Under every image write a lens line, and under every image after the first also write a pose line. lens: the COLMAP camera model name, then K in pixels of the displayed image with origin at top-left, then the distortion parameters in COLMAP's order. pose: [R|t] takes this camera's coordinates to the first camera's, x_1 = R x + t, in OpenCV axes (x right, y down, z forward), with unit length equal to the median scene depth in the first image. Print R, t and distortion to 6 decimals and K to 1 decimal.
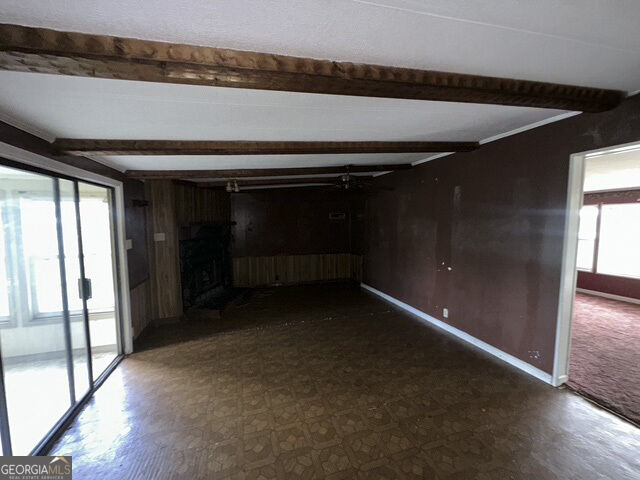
lens RADIAL K [[257.0, 0, 319.3], [0, 257.0, 241.6], [0, 0, 1]] dist [0.000716, -0.000008]
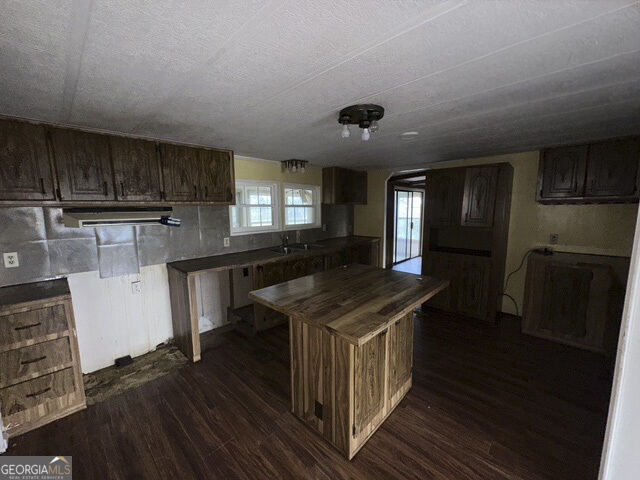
lens RADIAL K [[257.0, 0, 319.7], [0, 257.0, 238.5], [0, 0, 1]] dist [0.000716, -0.000008]
pose [[0.453237, 0.115308, -0.883901, 1.603374], [-0.063866, 0.993250, 0.096824, 0.134828], [0.889099, 0.012567, 0.457542, -1.673038]]
